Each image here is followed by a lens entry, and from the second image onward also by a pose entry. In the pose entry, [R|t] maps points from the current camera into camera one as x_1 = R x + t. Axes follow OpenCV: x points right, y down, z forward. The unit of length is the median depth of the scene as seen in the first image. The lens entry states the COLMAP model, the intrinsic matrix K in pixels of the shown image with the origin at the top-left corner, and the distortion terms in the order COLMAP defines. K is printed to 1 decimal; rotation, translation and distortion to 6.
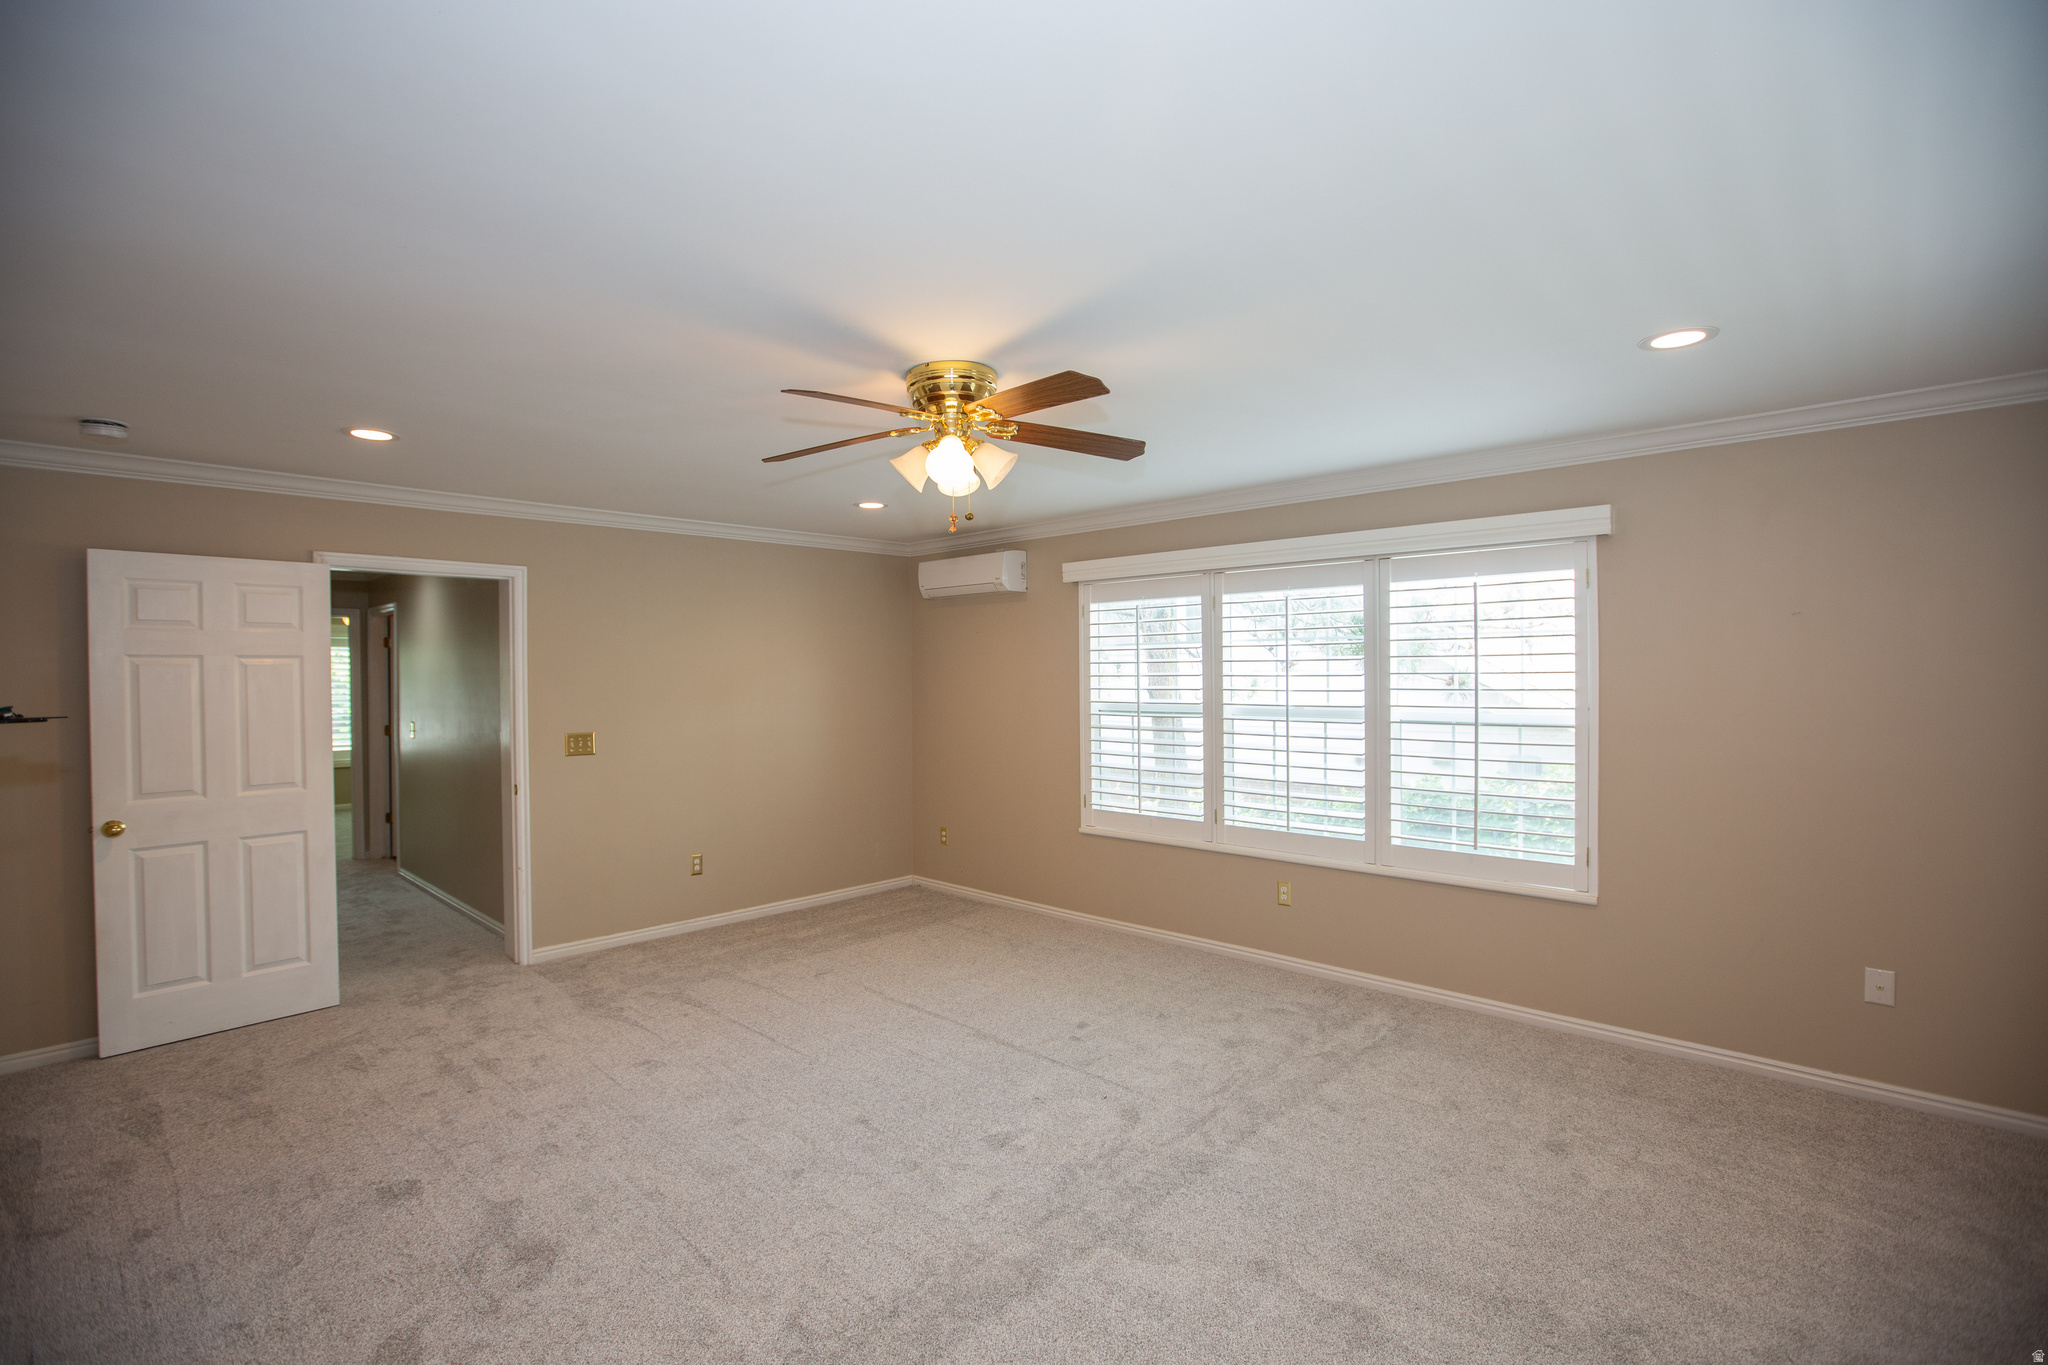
lens RADIAL K [[935.7, 0, 1024.0], [0, 935.7, 682.5], [0, 0, 1]] dist [-0.002077, -0.000170]
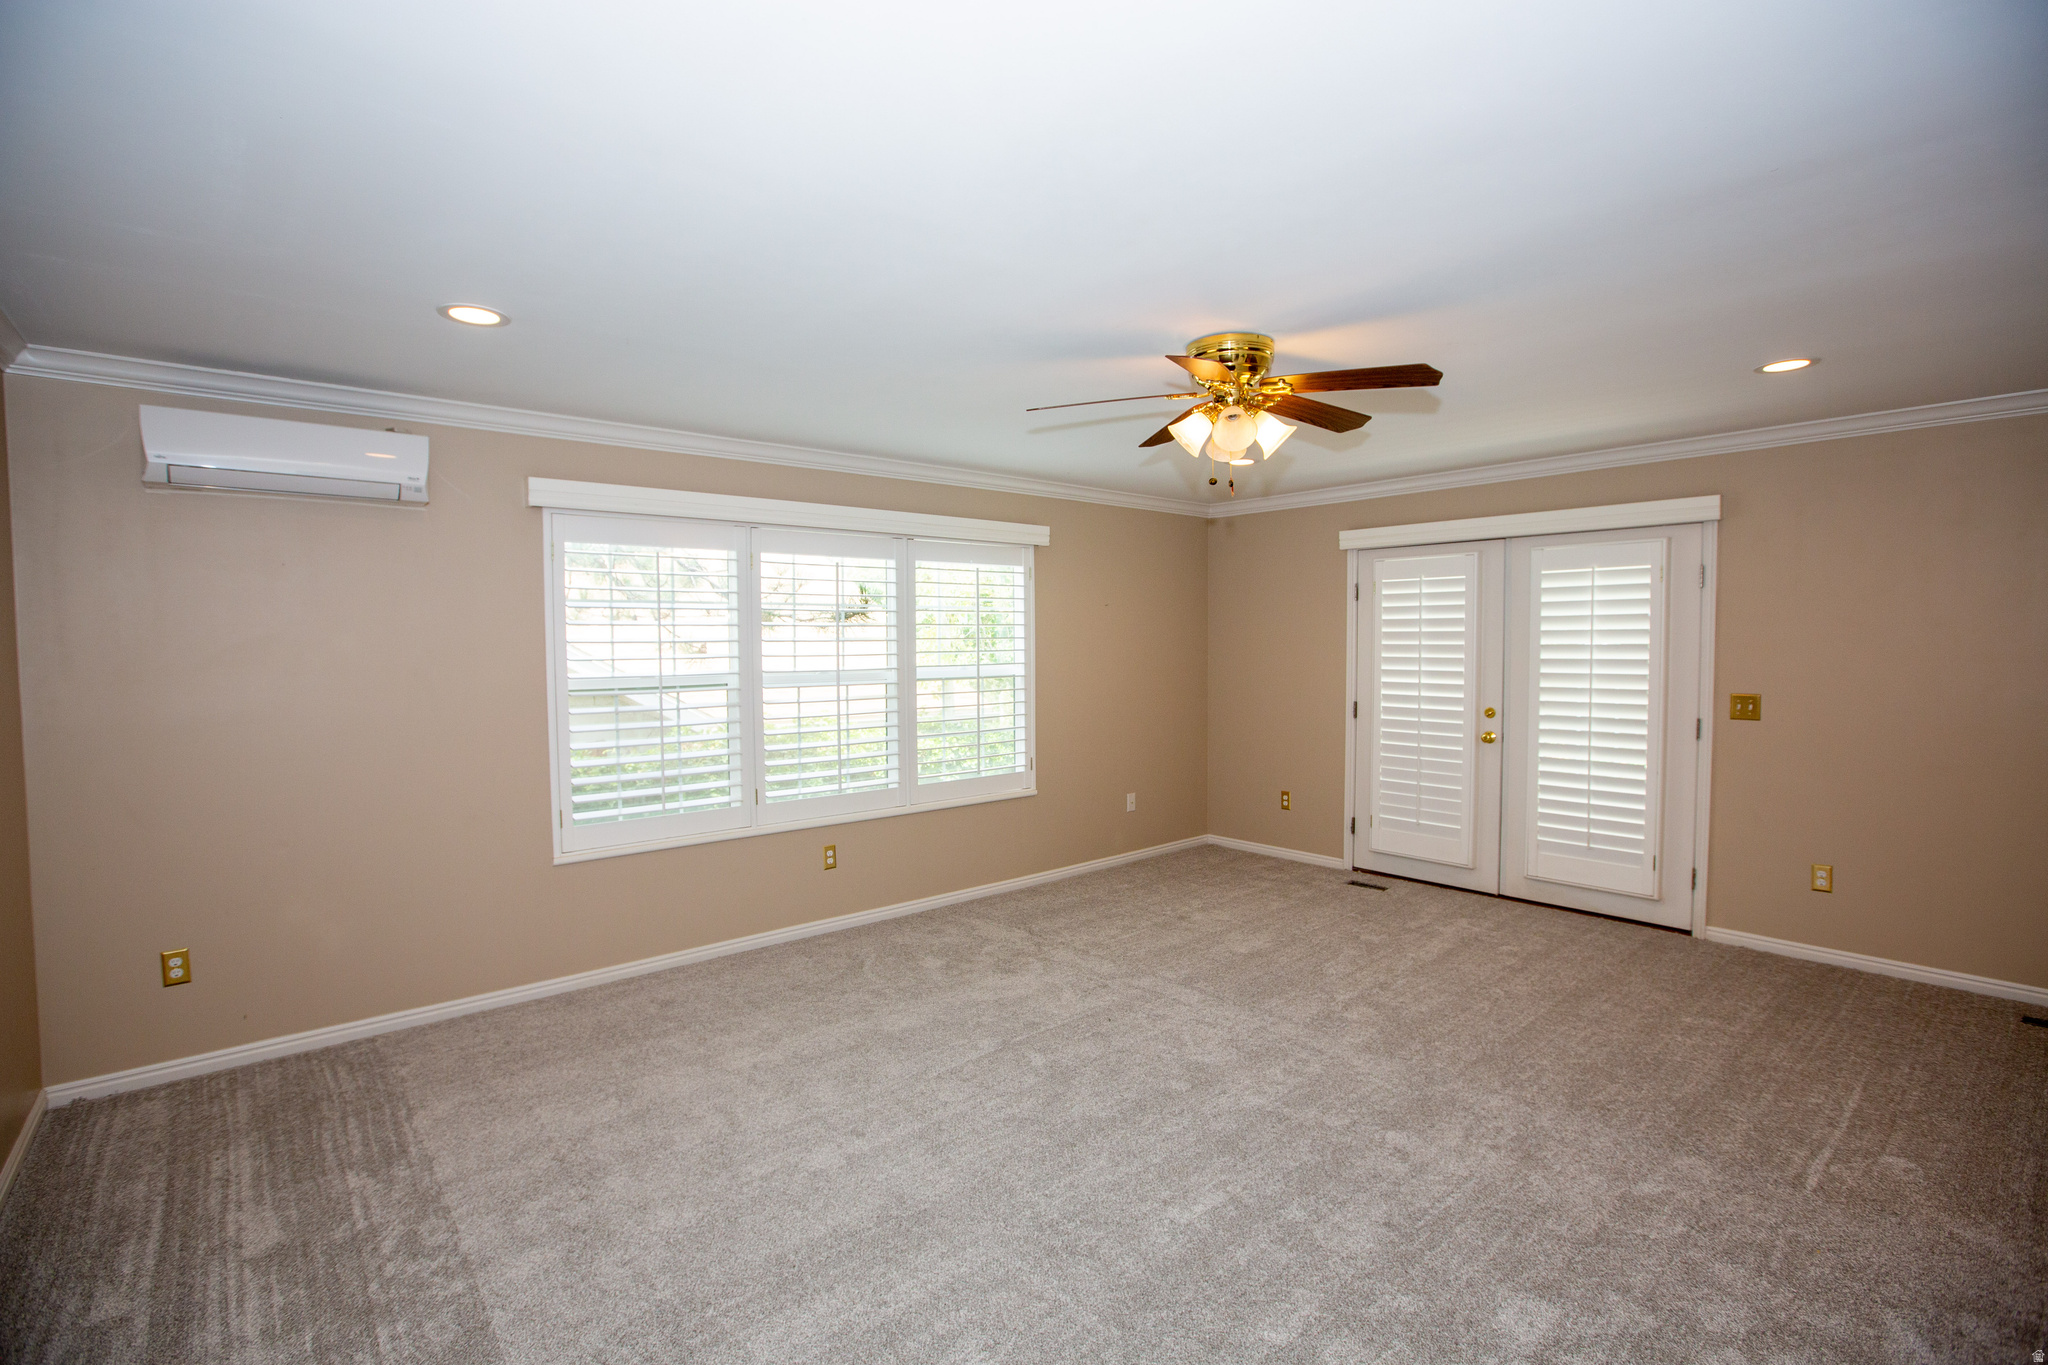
lens RADIAL K [[947.2, 0, 1025.2], [0, 947.2, 671.7], [0, 0, 1]] dist [-0.002221, 0.000198]
pose [[0.129079, -0.028087, 0.991236, -0.772138], [0.016781, 0.999518, 0.026136, 0.003004], [-0.991492, 0.013261, 0.129488, 0.724825]]
